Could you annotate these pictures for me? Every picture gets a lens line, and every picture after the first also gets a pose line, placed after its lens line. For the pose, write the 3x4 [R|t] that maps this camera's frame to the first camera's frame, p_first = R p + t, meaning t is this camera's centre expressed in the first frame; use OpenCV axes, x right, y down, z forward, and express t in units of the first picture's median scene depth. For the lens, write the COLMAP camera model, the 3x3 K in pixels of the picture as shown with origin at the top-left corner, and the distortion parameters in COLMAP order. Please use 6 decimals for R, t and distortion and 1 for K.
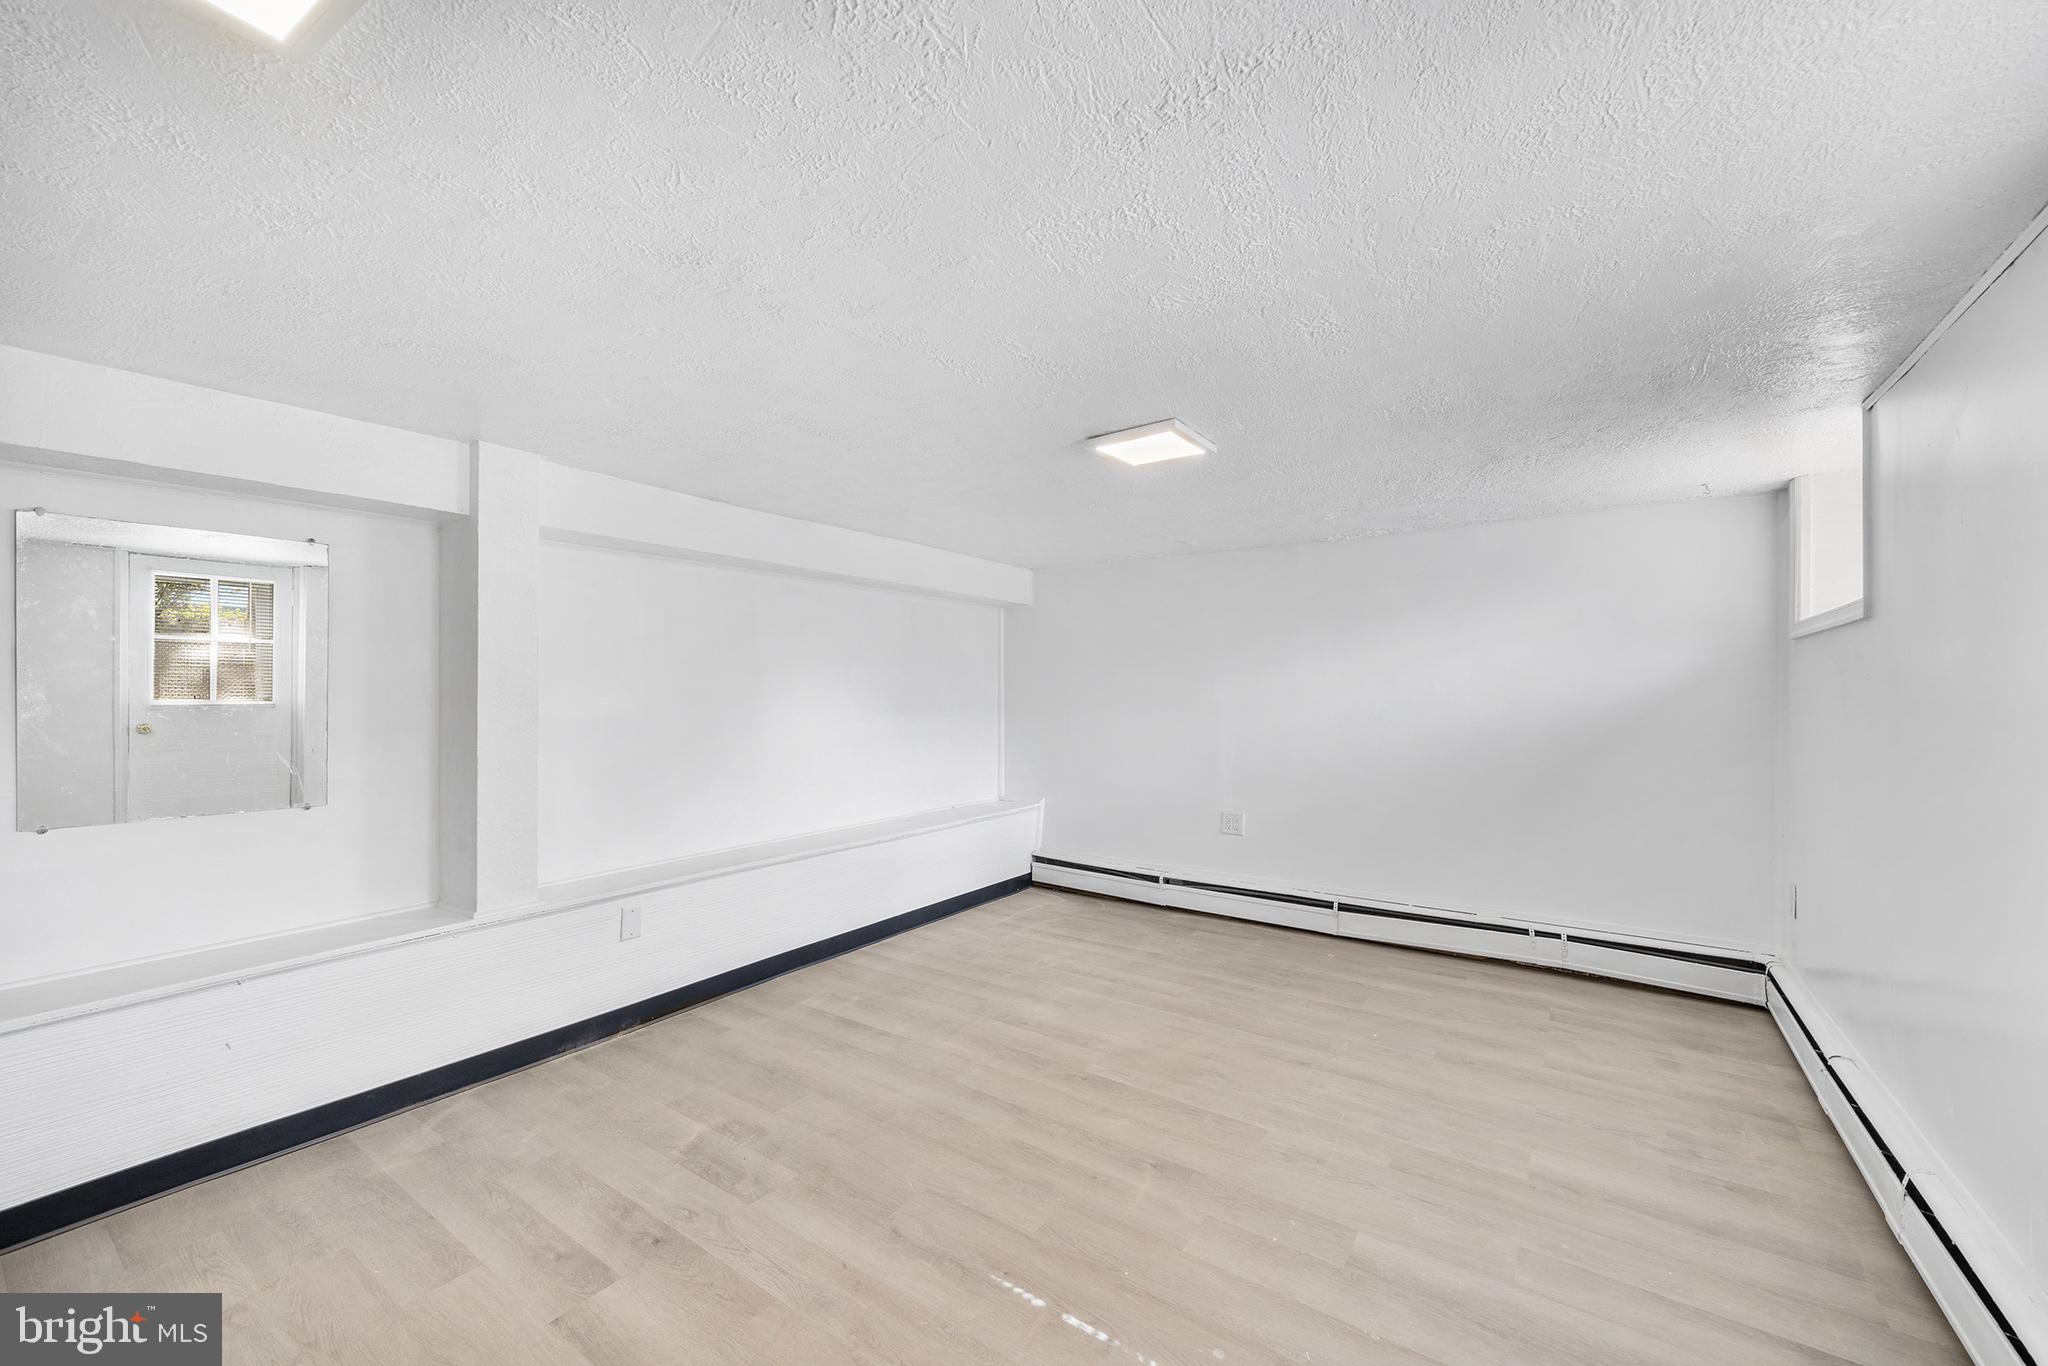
lens RADIAL K [[797.2, 0, 1029.2], [0, 797.2, 689.4], [0, 0, 1]] dist [-0.002746, -0.000231]
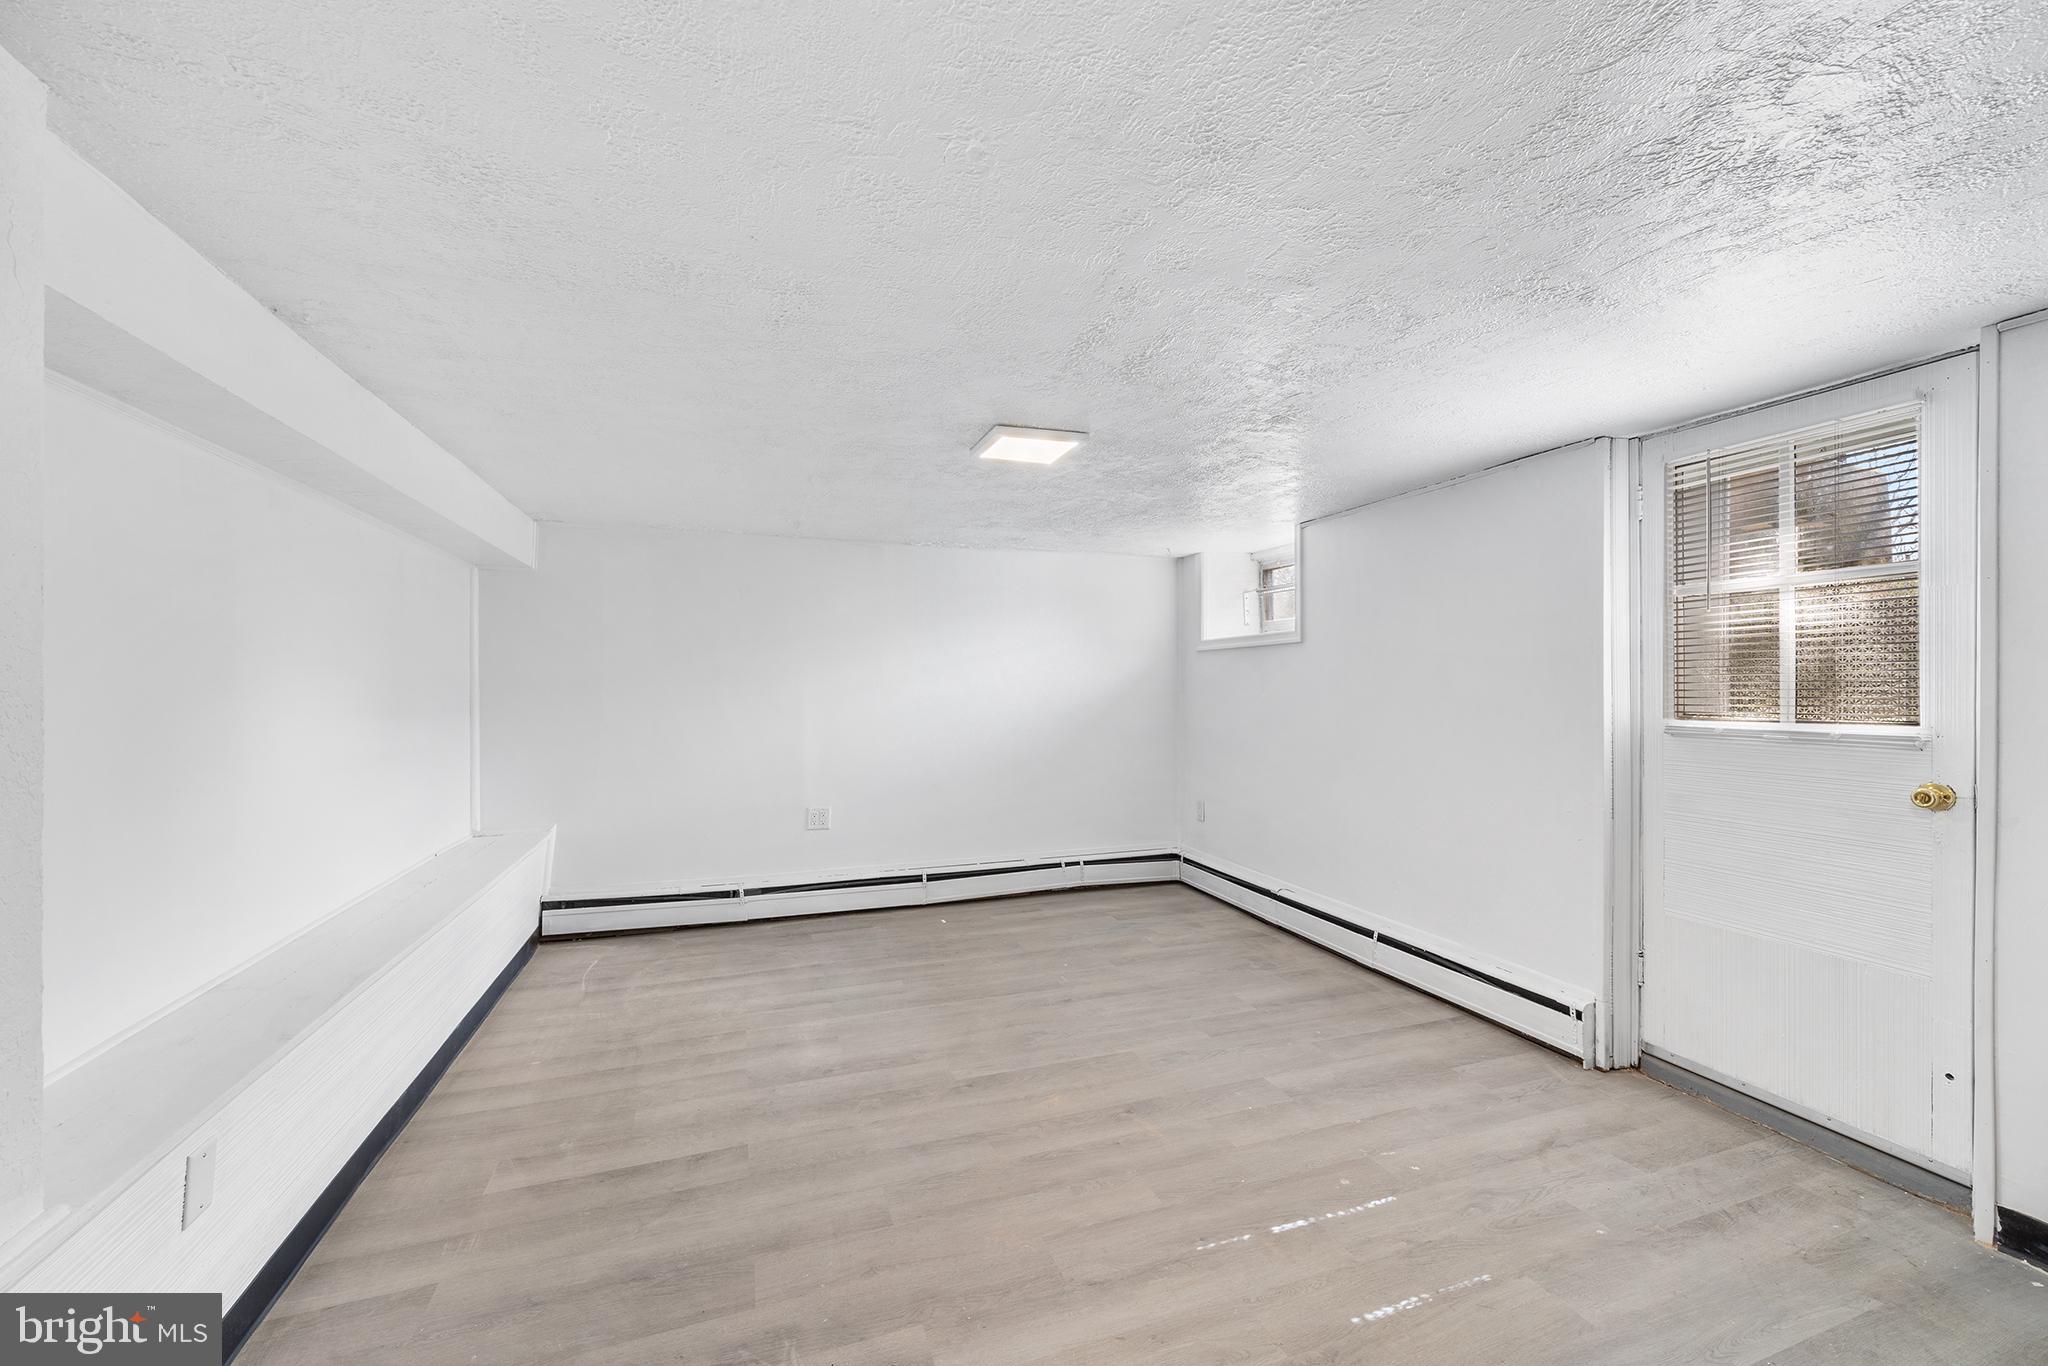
lens RADIAL K [[797.2, 0, 1023.3], [0, 797.2, 682.1], [0, 0, 1]] dist [-0.002746, -0.000231]
pose [[0.585454, -0.000367, 0.810705, -0.541731], [0.000229, 1.000000, 0.000287, 0.001211], [-0.810705, 0.000017, 0.585454, 0.309810]]
